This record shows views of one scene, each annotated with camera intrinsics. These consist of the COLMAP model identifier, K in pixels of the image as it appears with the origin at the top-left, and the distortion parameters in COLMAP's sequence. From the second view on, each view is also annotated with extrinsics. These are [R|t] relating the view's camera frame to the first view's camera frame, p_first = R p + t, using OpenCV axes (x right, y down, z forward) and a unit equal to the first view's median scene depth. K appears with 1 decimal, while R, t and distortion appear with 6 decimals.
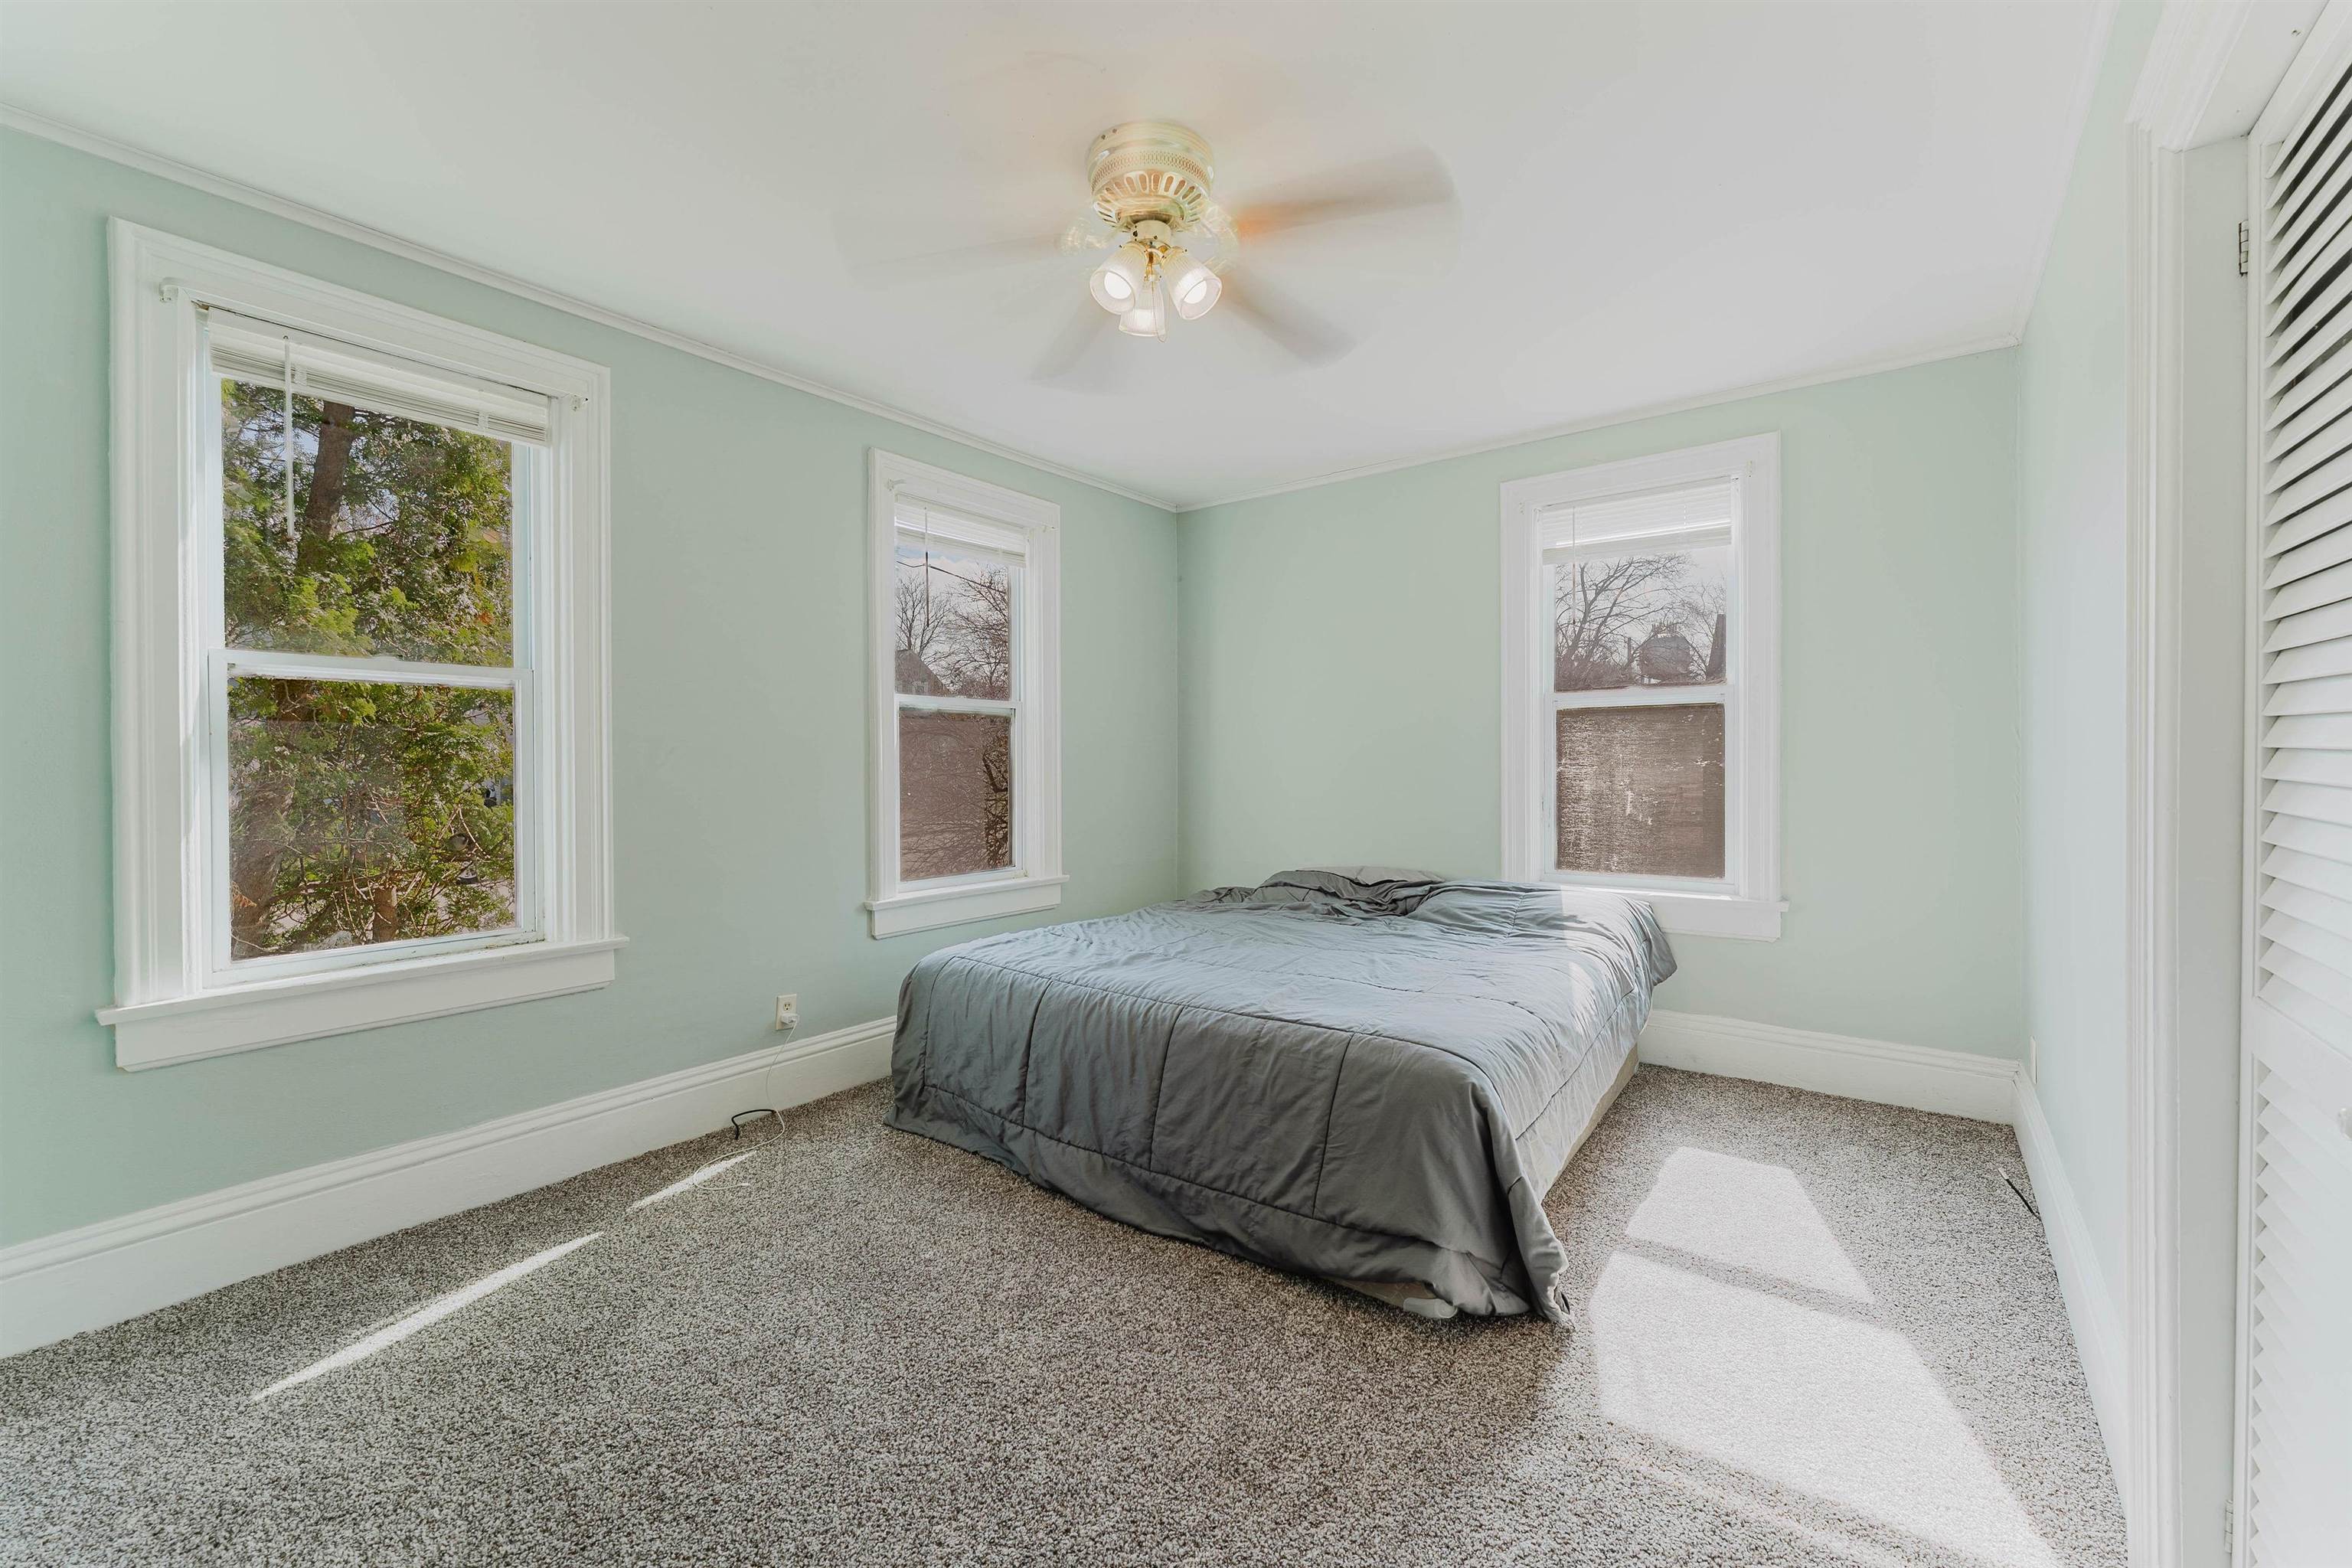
lens RADIAL K [[955.1, 0, 1169.6], [0, 955.1, 778.5], [0, 0, 1]] dist [-0.000675, 0.000056]
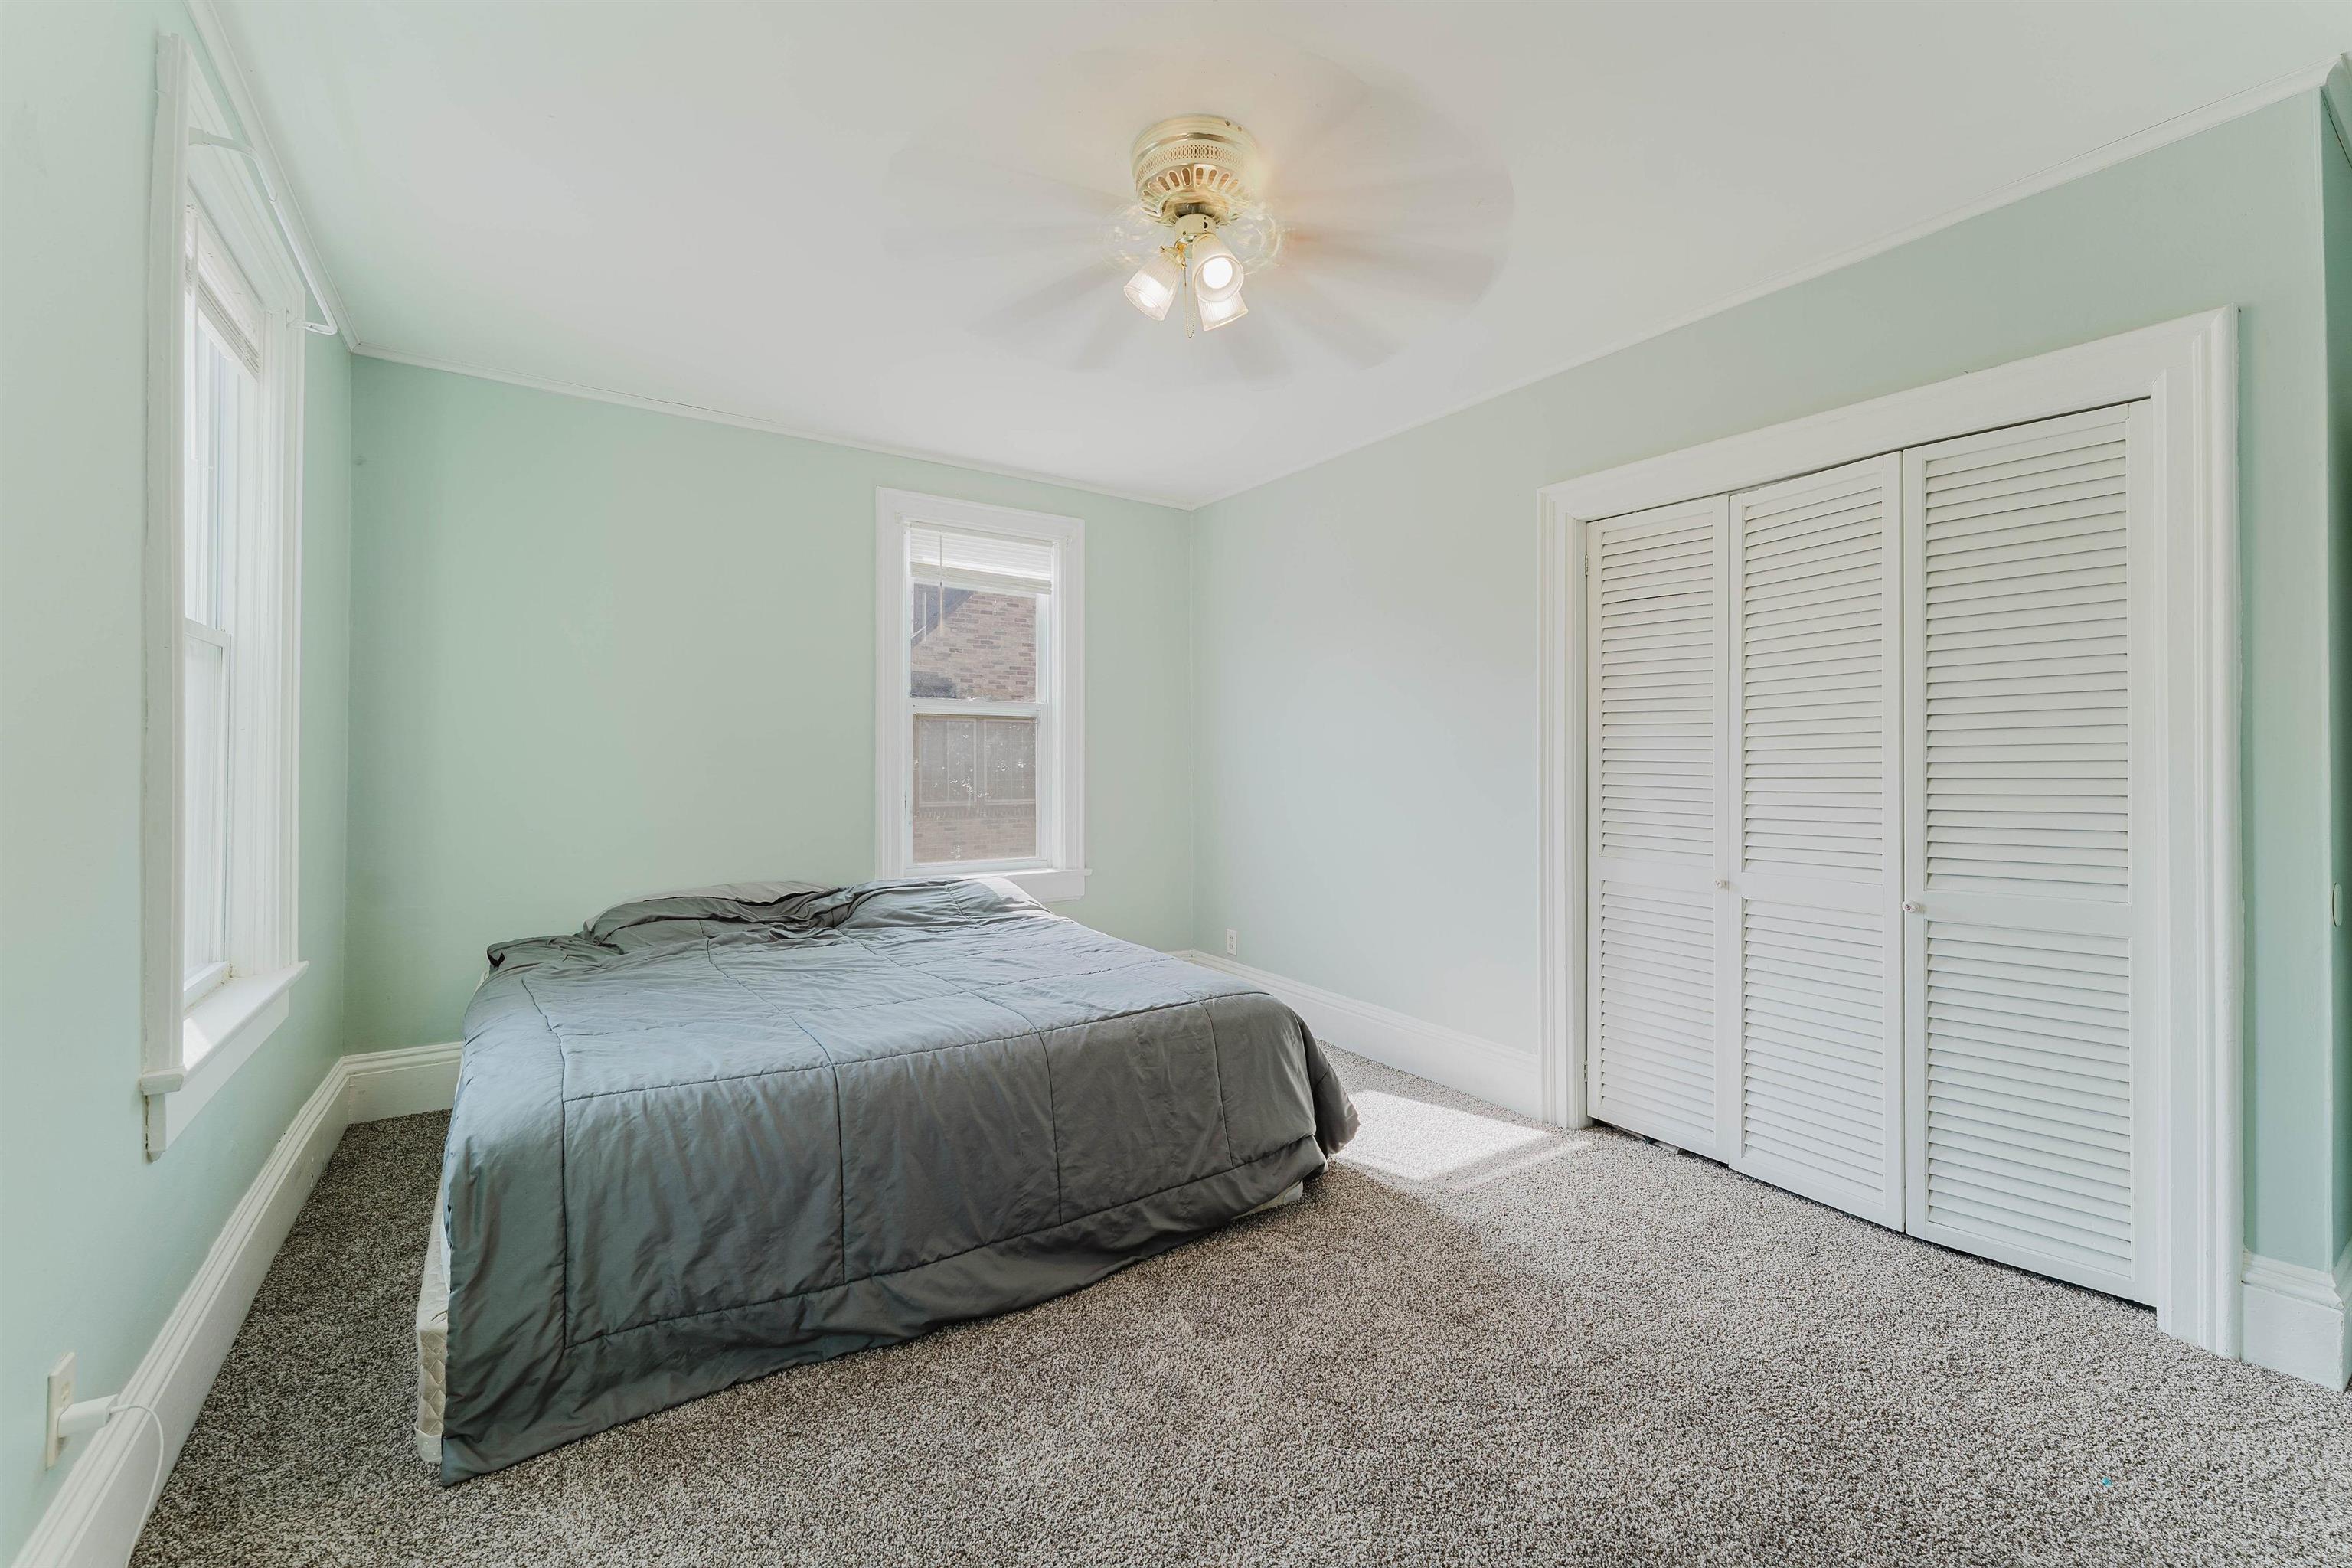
lens RADIAL K [[955.1, 0, 1172.3], [0, 955.1, 769.2], [0, 0, 1]] dist [-0.000675, 0.000056]
pose [[0.323011, 0.003224, 0.946390, -0.688987], [0.010973, 0.999914, -0.007151, 0.000659], [-0.946332, 0.012695, 0.322947, 0.518441]]
